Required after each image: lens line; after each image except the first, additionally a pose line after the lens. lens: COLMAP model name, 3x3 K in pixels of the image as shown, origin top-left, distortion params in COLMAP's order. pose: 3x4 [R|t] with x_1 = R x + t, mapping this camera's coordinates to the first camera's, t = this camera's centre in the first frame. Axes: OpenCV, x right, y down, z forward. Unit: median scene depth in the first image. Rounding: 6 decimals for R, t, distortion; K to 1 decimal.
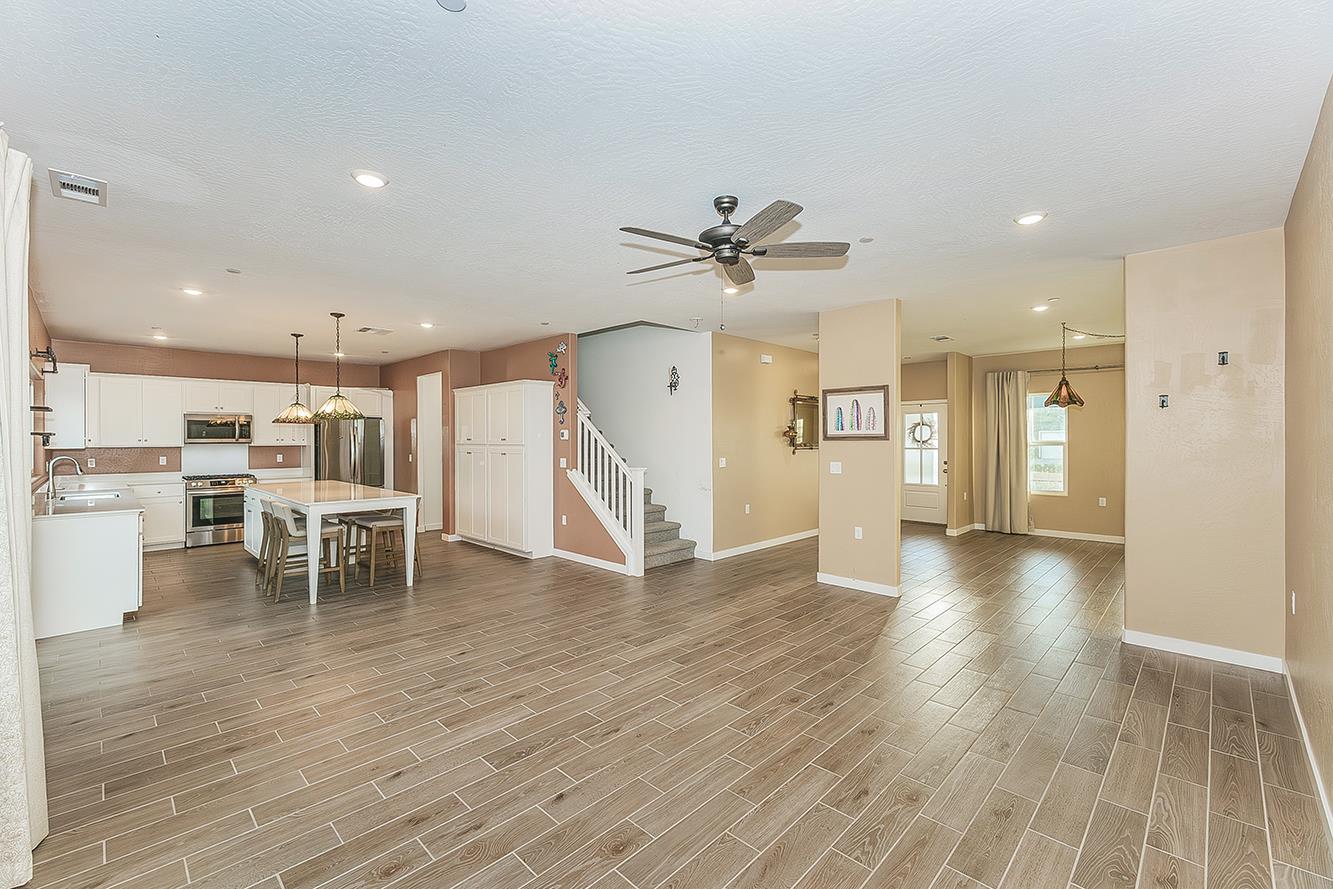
lens RADIAL K [[557.4, 0, 693.2], [0, 557.4, 440.5], [0, 0, 1]] dist [-0.007354, 0.000072]
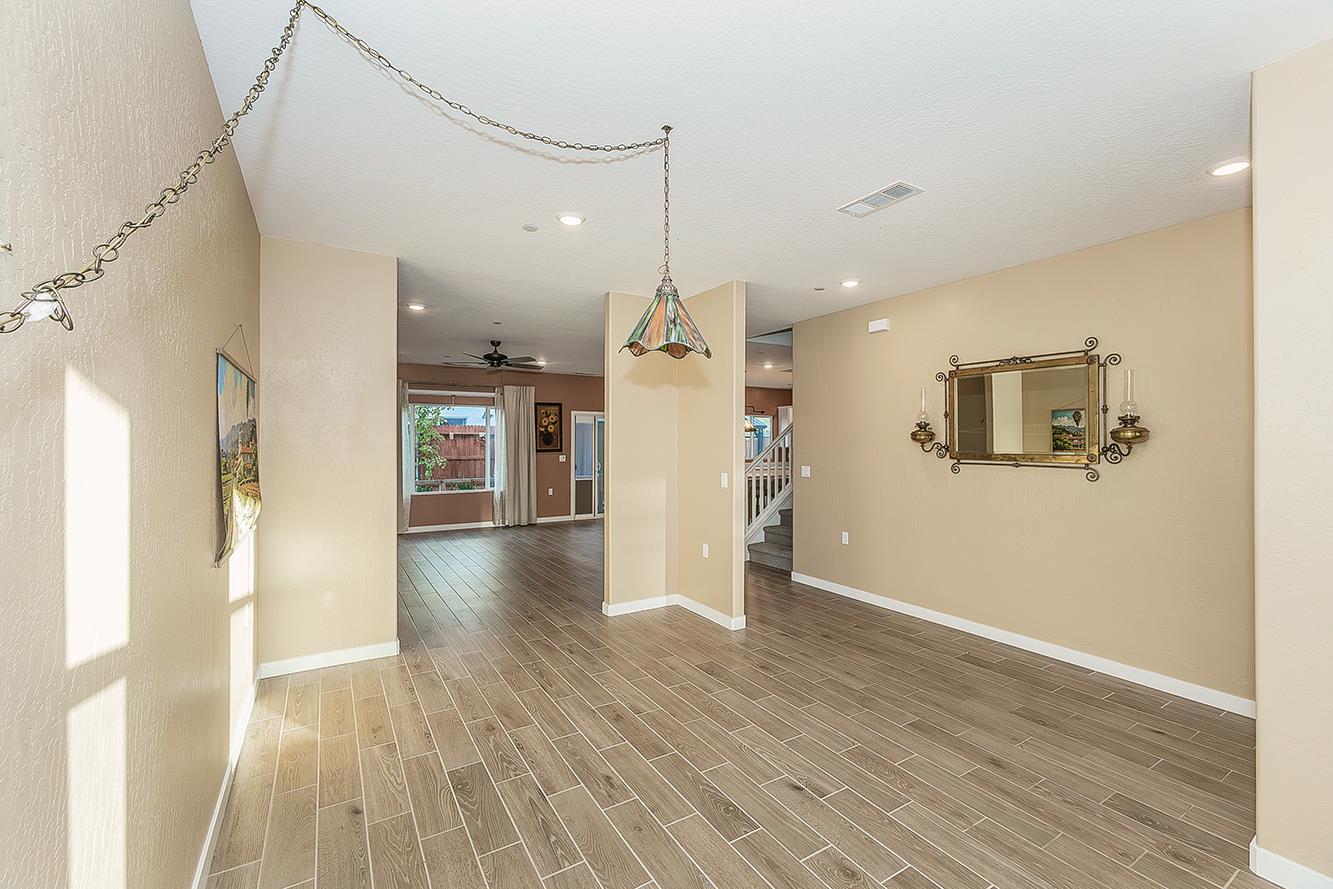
lens RADIAL K [[571.5, 0, 652.5], [0, 571.5, 447.1], [0, 0, 1]] dist [0.019929, 0.000174]
pose [[-0.286070, 0.011296, -0.958142, 0.875688], [-0.002081, 0.999921, 0.012410, -0.008442], [0.958207, 0.005544, -0.286024, 0.931022]]
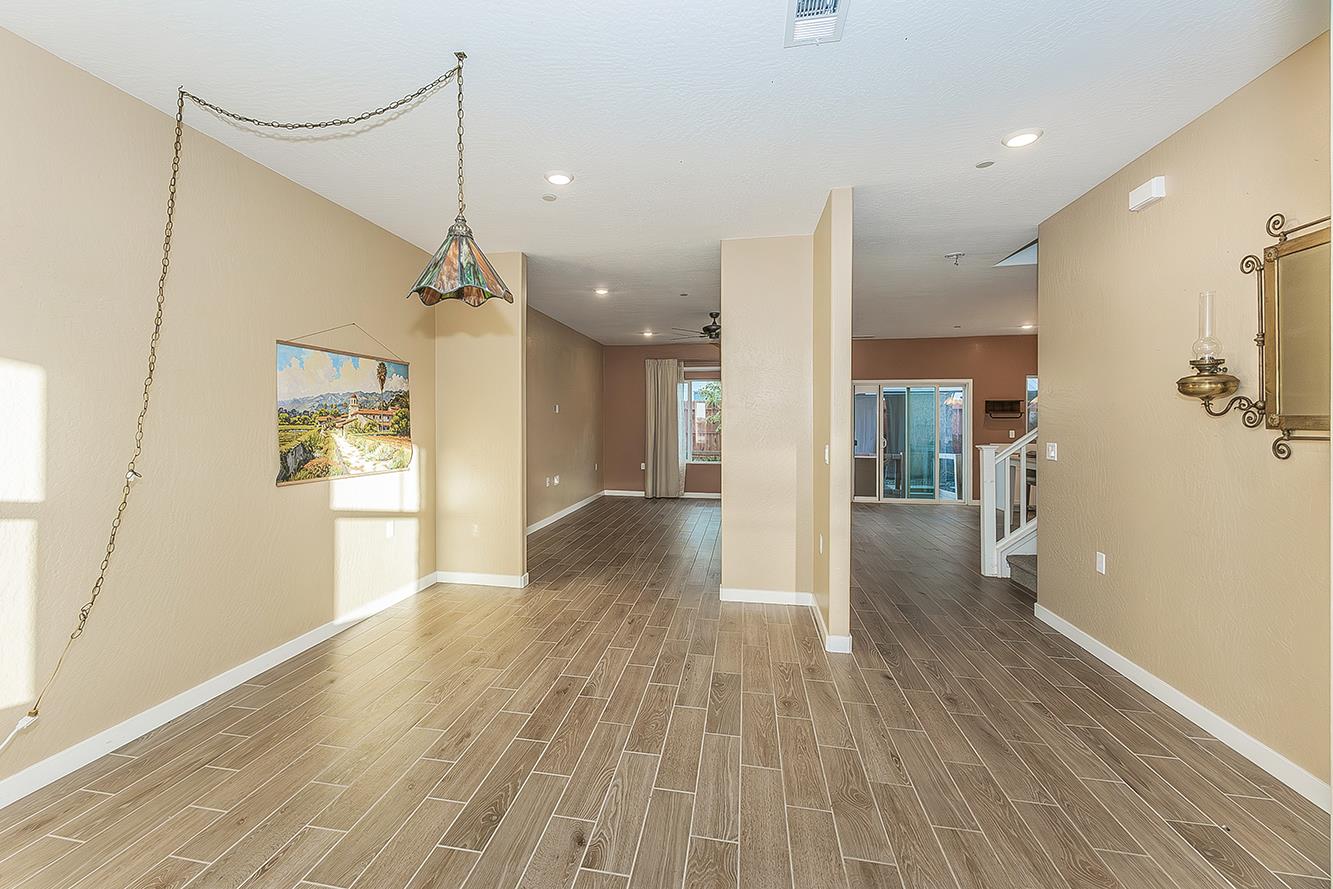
lens RADIAL K [[561.0, 0, 644.8], [0, 561.0, 427.7], [0, 0, 1]] dist [0.017986, 0.000737]
pose [[-0.862189, 0.008063, -0.506523, 0.626786], [0.000450, 0.999885, 0.015150, 0.005819], [0.506587, 0.012834, -0.862093, 1.155102]]
